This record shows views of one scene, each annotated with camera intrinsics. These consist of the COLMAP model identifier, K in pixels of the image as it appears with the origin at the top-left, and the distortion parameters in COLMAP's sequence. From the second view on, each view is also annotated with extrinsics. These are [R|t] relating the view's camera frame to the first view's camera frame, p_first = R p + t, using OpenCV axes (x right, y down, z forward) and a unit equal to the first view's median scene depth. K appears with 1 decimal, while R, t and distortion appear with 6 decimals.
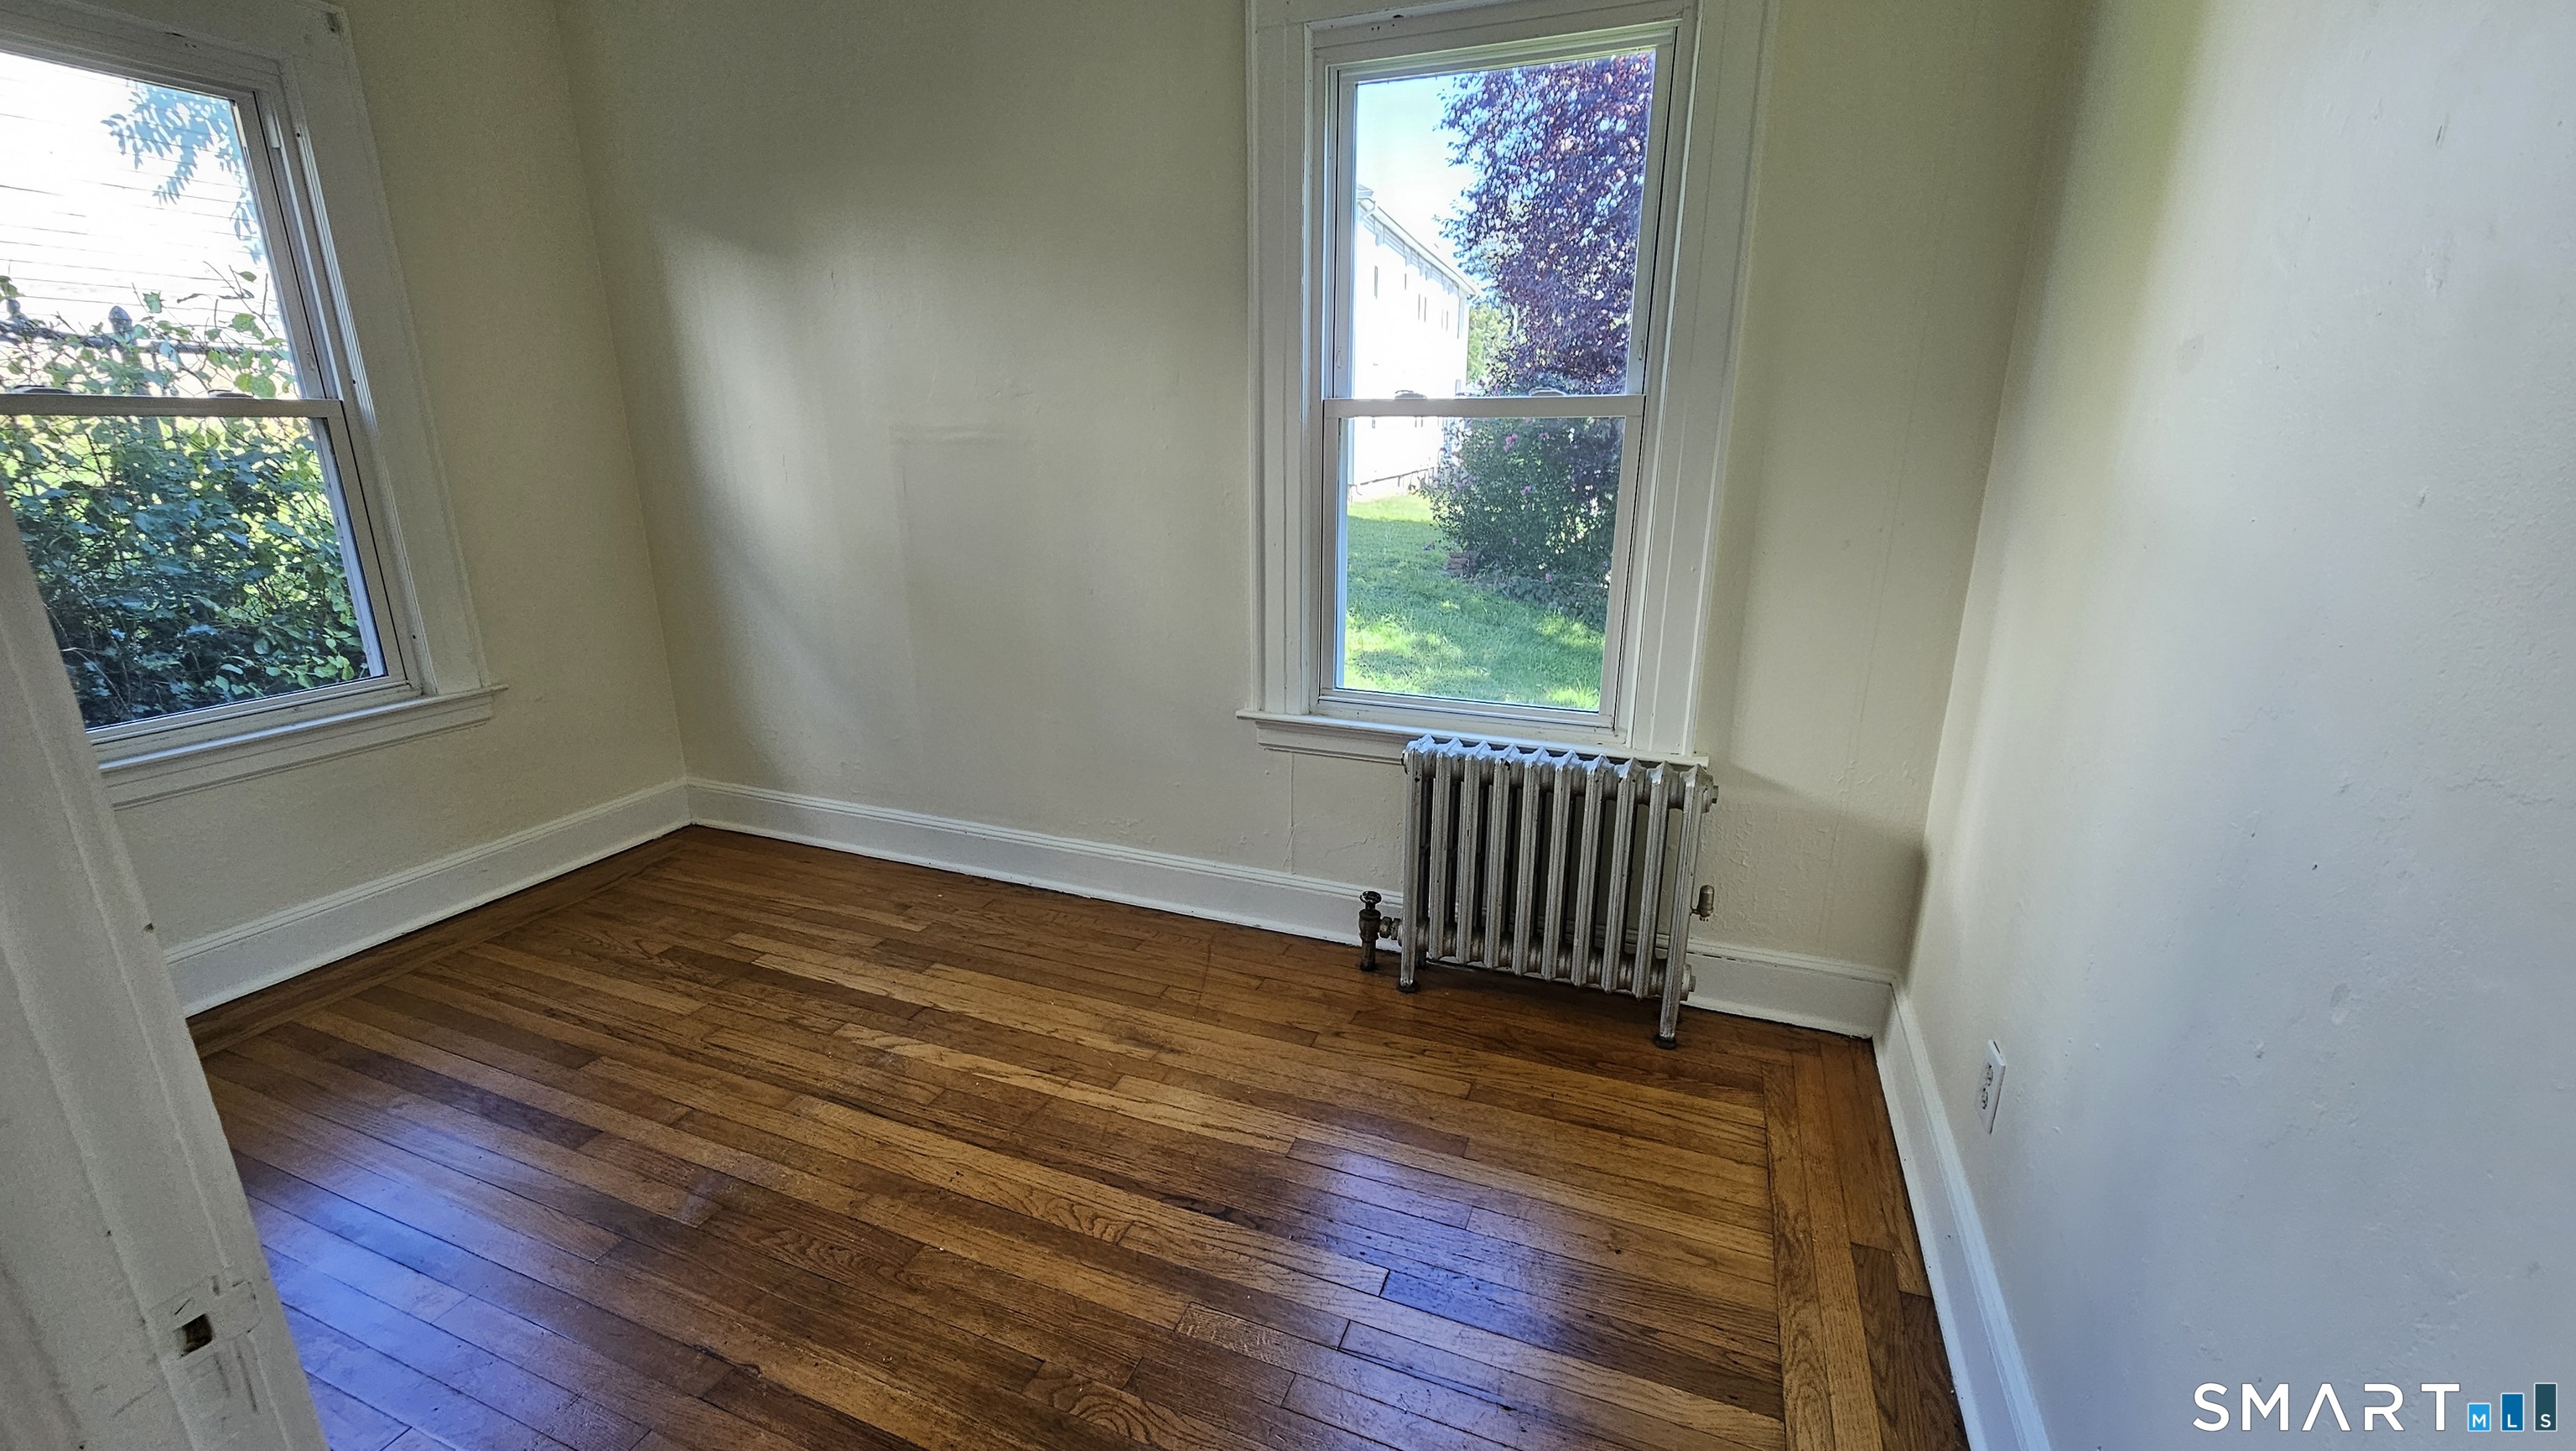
lens RADIAL K [[1046.6, 0, 1273.5], [0, 1046.6, 735.3], [0, 0, 1]] dist [0.001547, -0.003266]
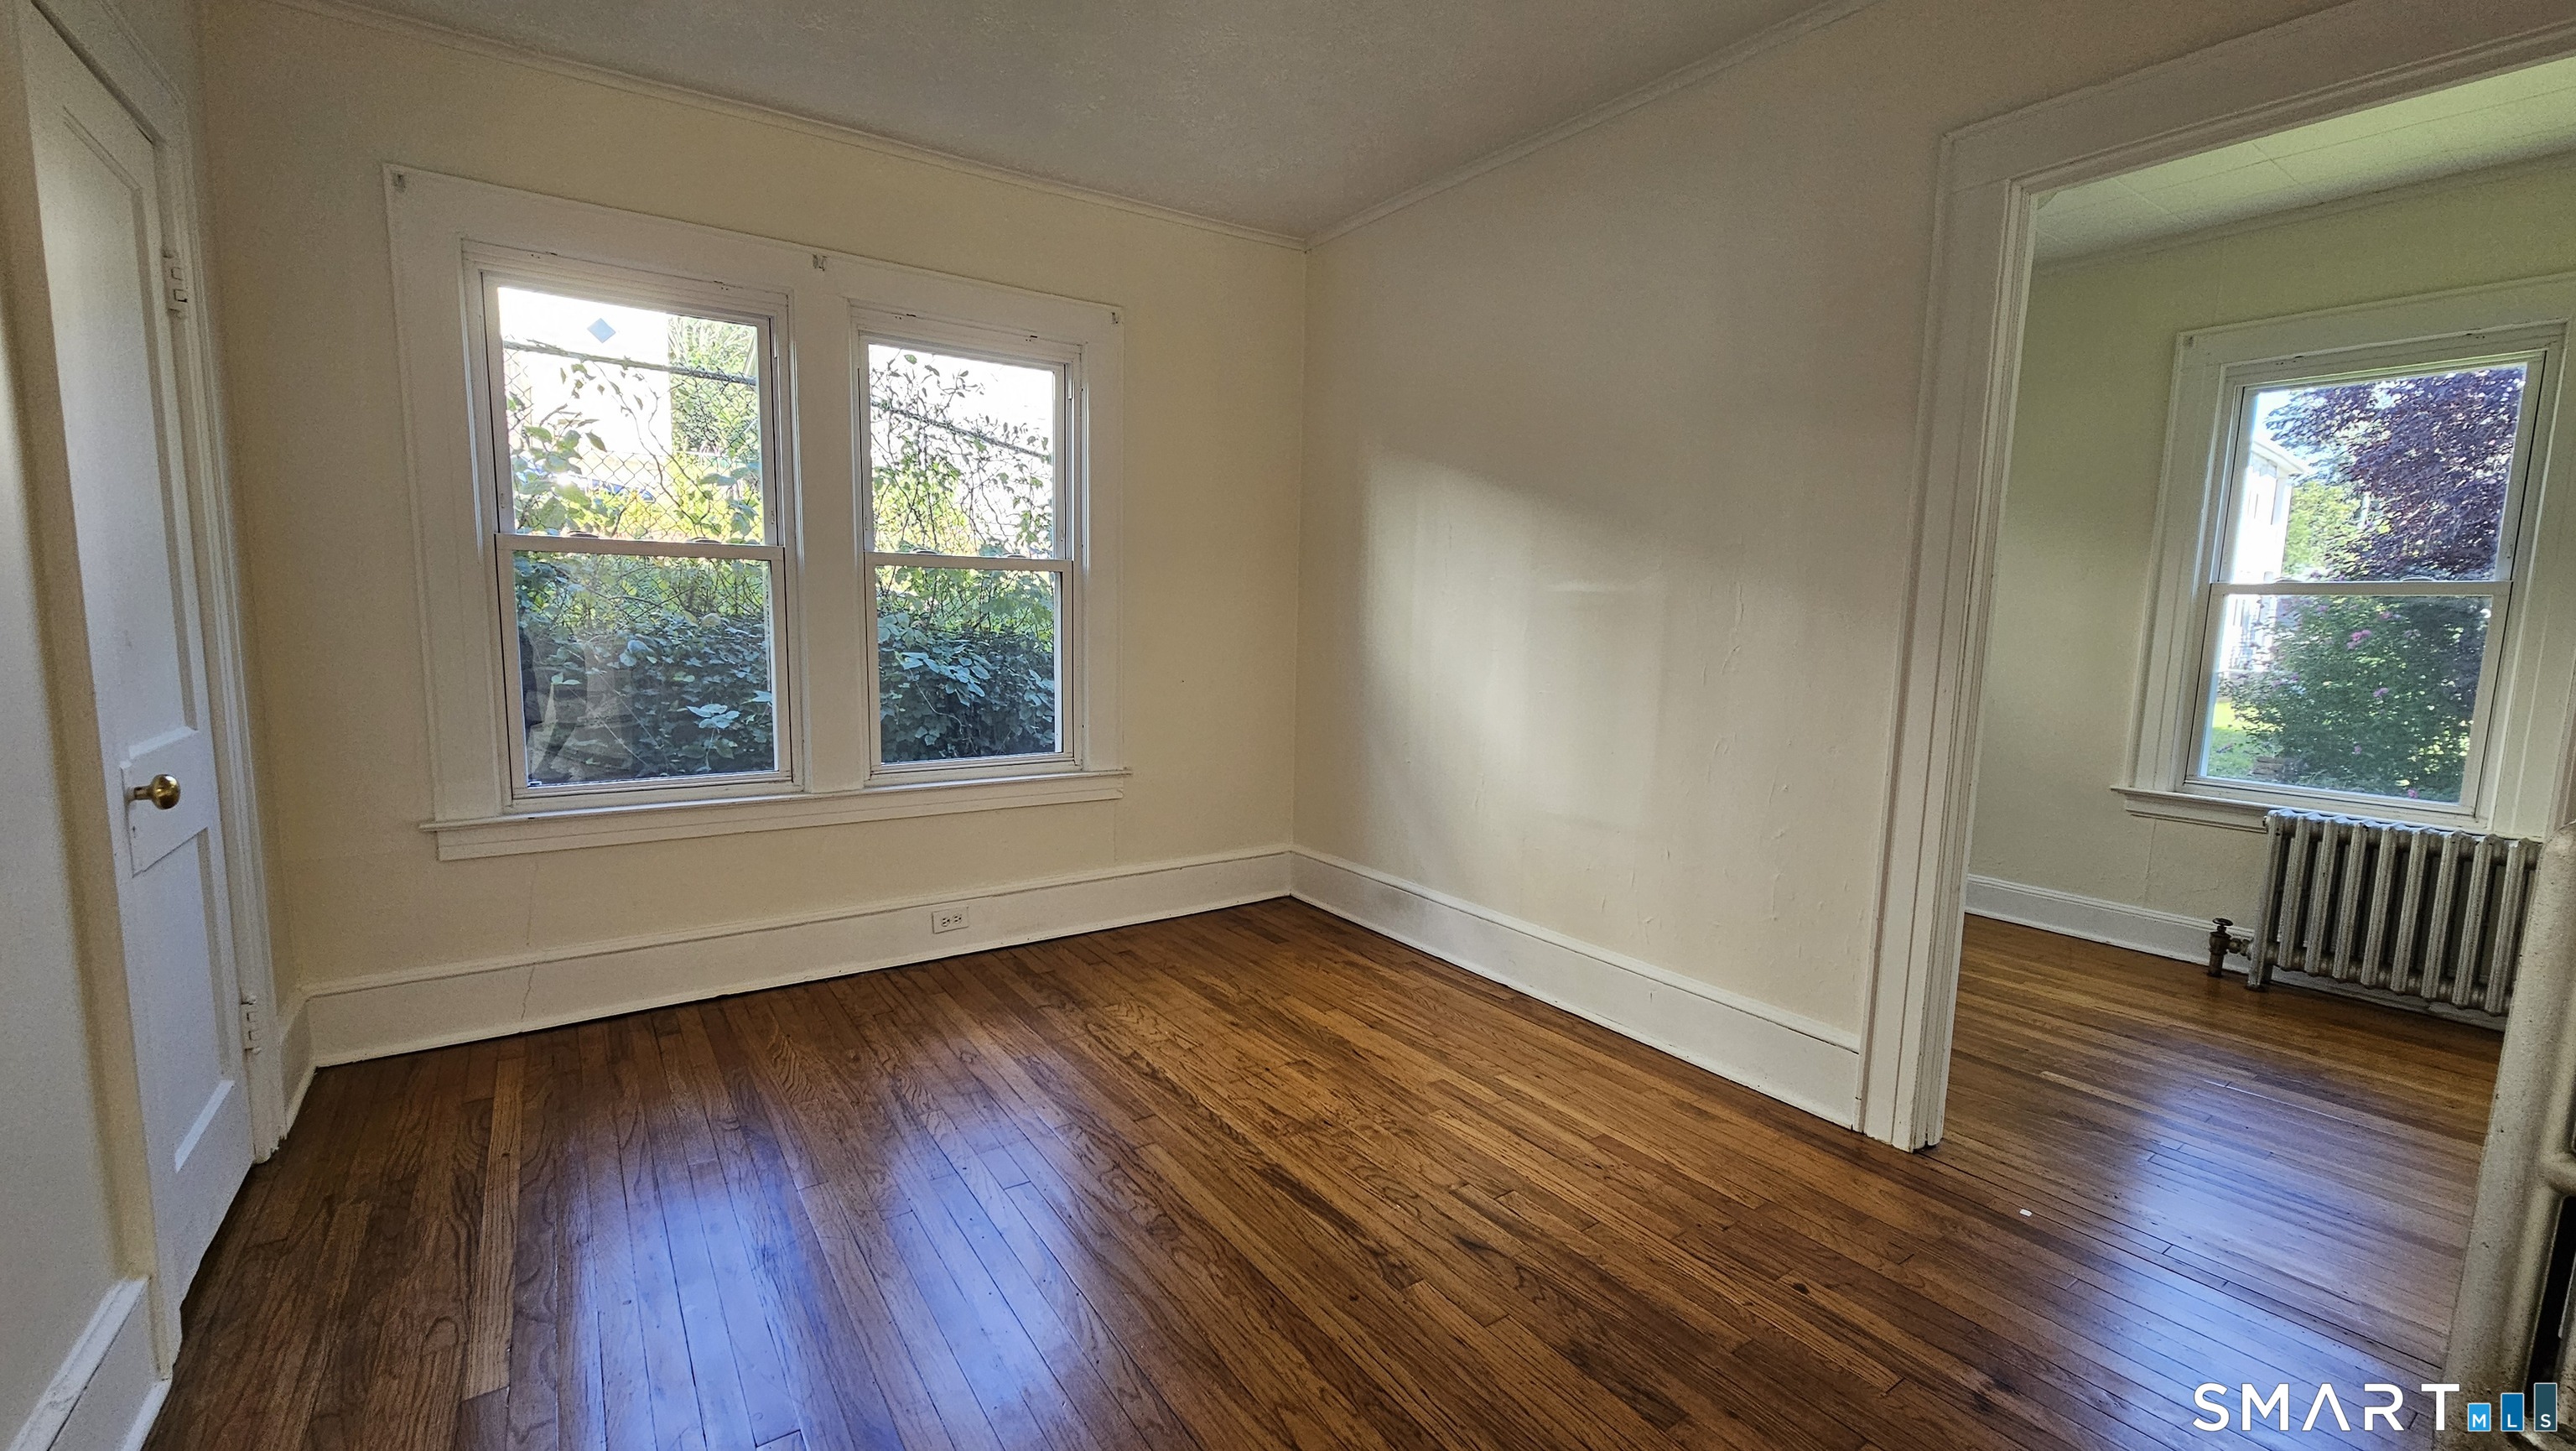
lens RADIAL K [[1046.6, 0, 1273.5], [0, 1046.6, 735.3], [0, 0, 1]] dist [0.001547, -0.003266]
pose [[0.834159, 0.084574, -0.545001, -0.229583], [-0.176879, 0.976998, -0.119112, 0.305564], [0.522392, 0.195758, 0.829931, -0.894769]]
